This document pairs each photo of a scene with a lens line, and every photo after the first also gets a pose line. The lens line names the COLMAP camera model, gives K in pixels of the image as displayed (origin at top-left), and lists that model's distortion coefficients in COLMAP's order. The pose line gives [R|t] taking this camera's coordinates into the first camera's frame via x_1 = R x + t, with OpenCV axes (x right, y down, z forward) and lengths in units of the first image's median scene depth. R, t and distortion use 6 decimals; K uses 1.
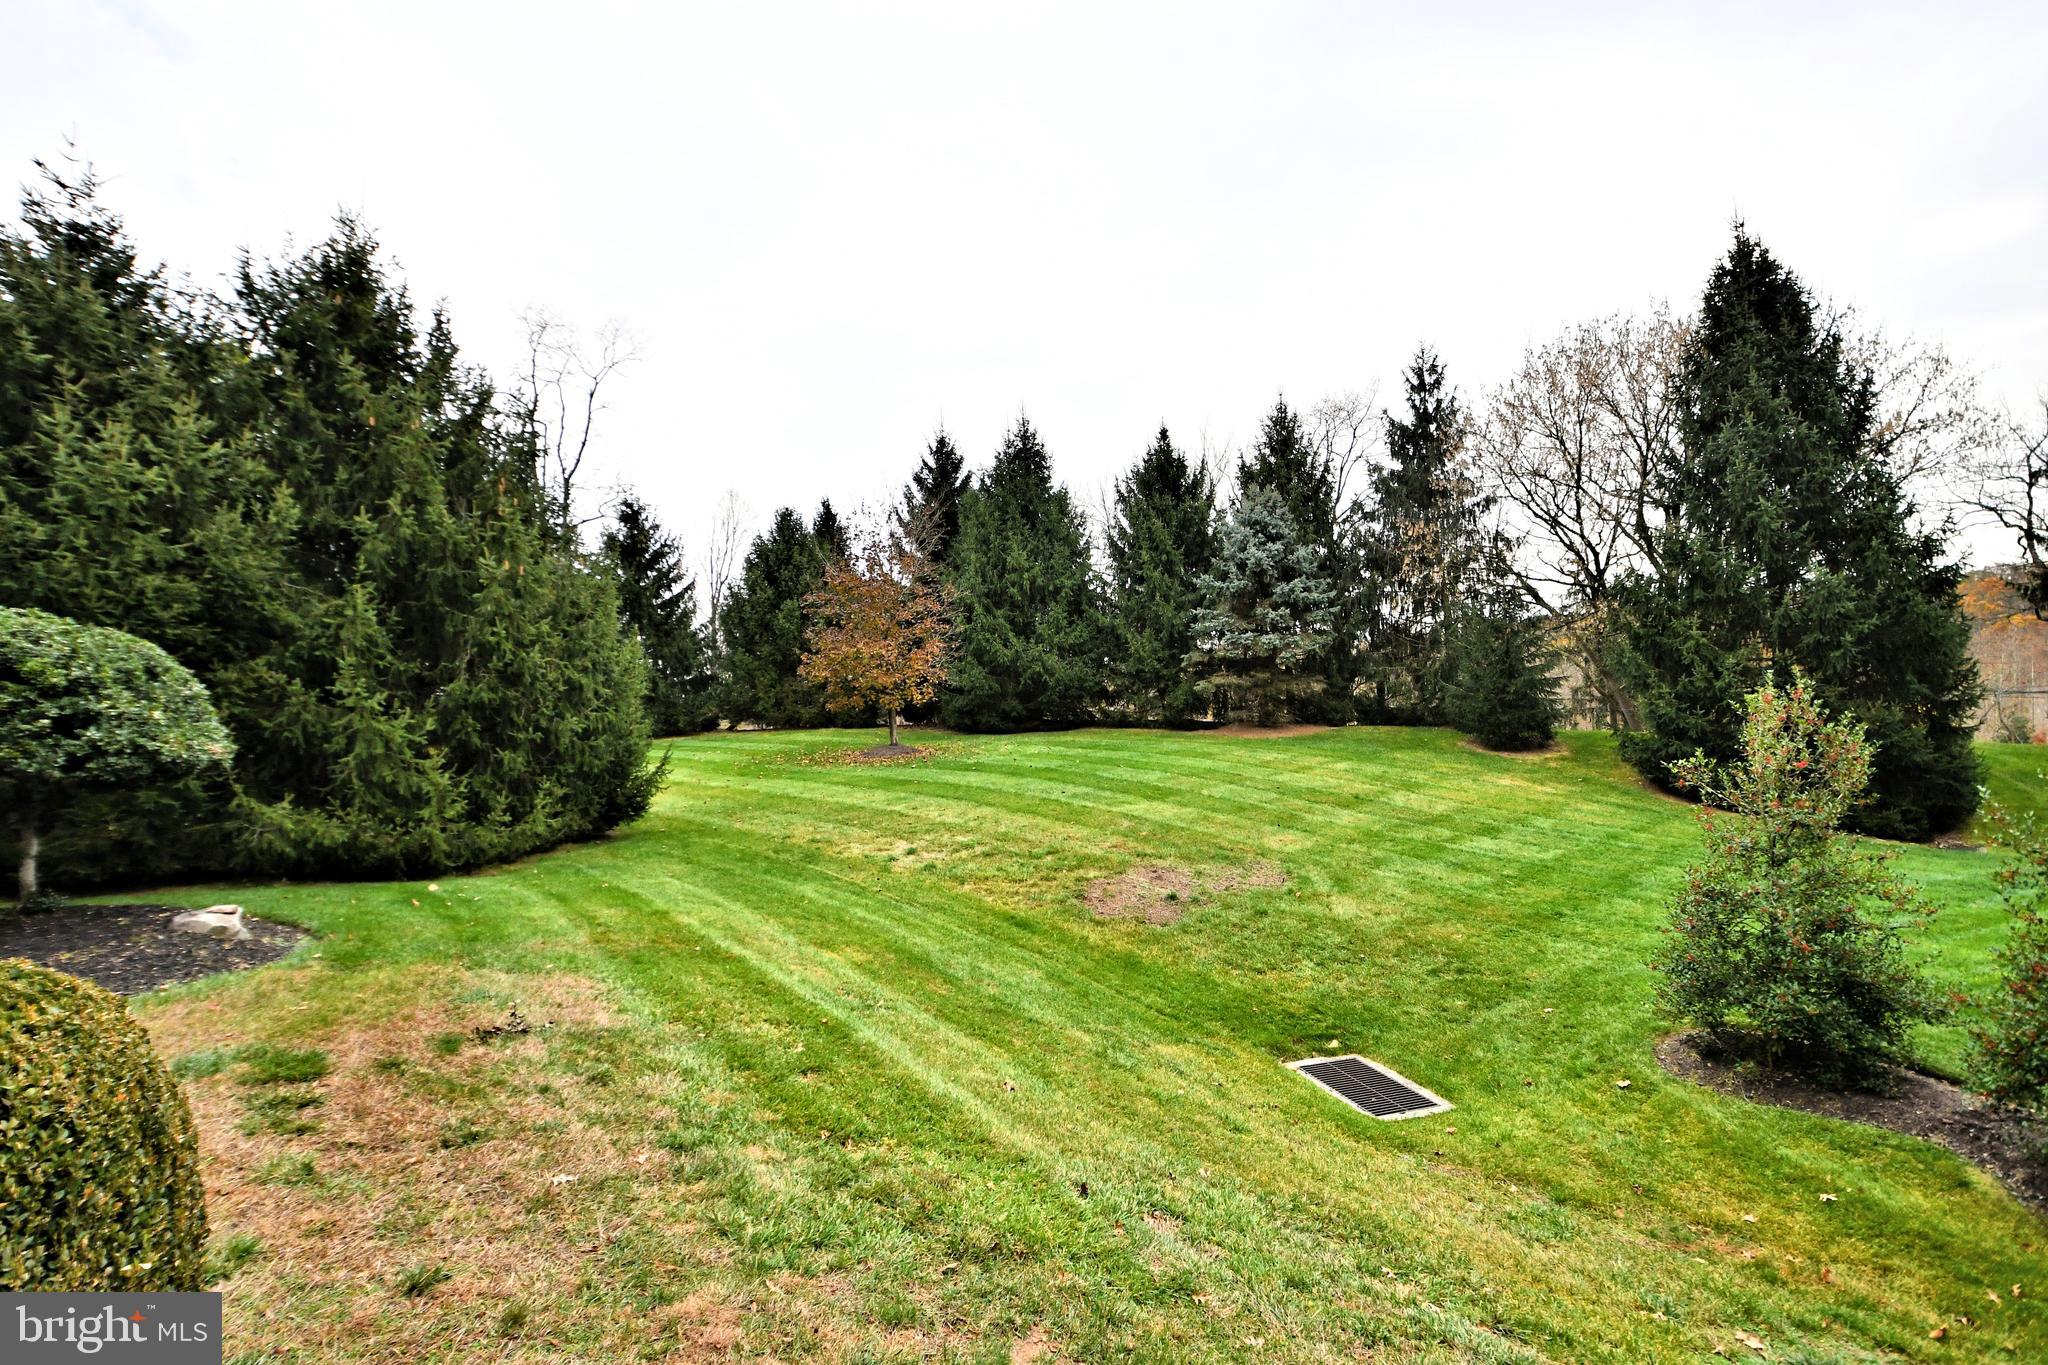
lens RADIAL K [[936.7, 0, 1016.2], [0, 936.7, 680.5], [0, 0, 1]] dist [-0.016735, -0.005267]
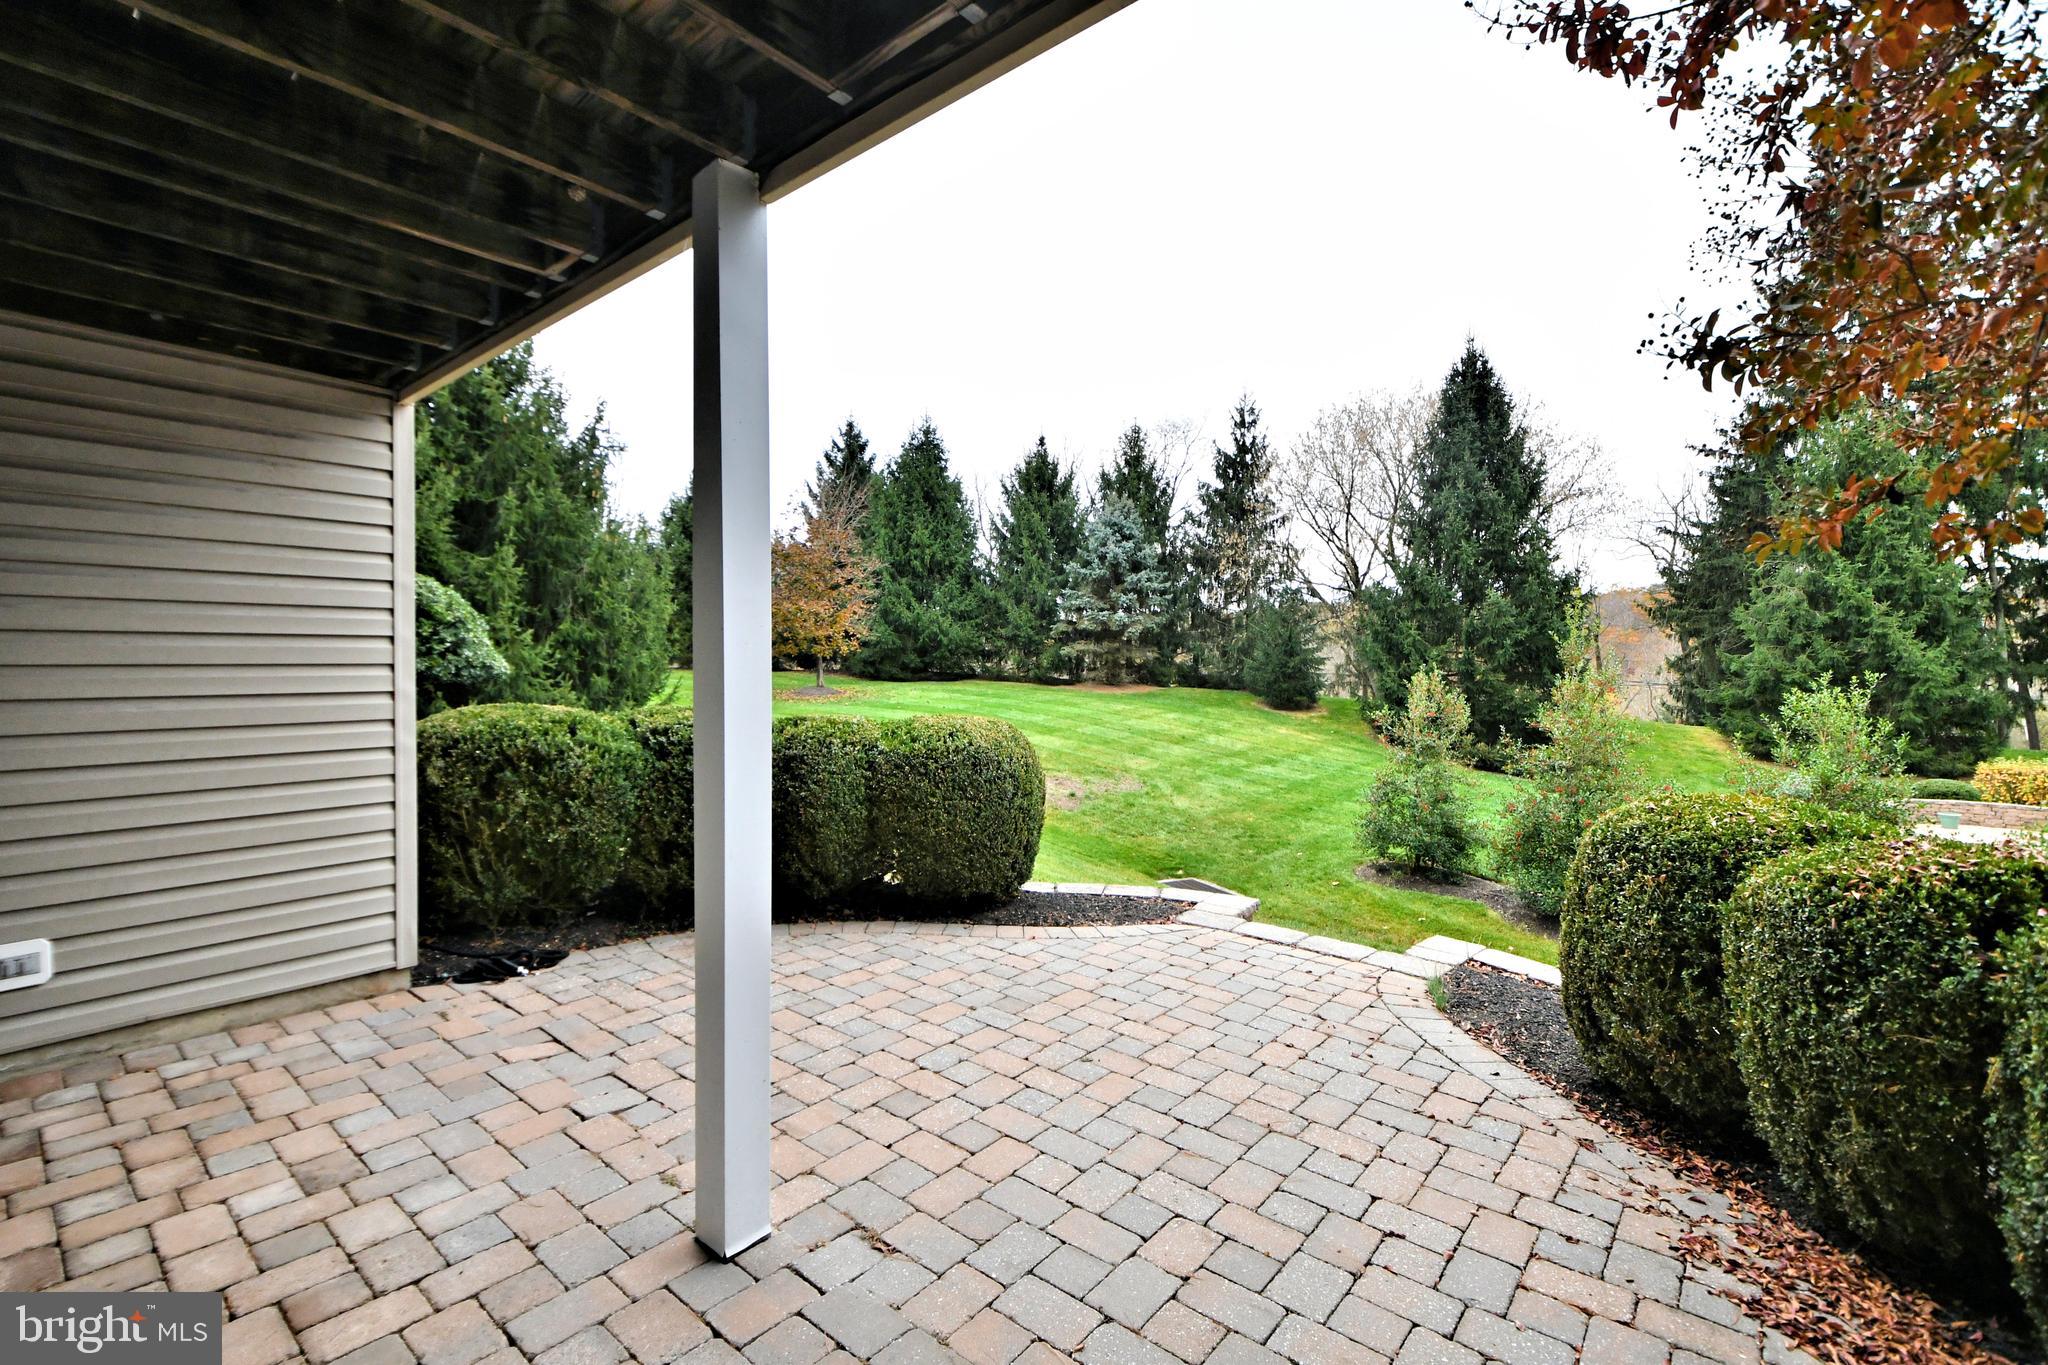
lens RADIAL K [[892.3, 0, 1015.1], [0, 892.3, 666.7], [0, 0, 1]] dist [0.010865, -0.013269]
pose [[0.981660, 0.047340, 0.184671, -0.120918], [-0.053600, 0.998140, 0.029054, -0.004684], [-0.182952, -0.038420, 0.982371, -0.233392]]
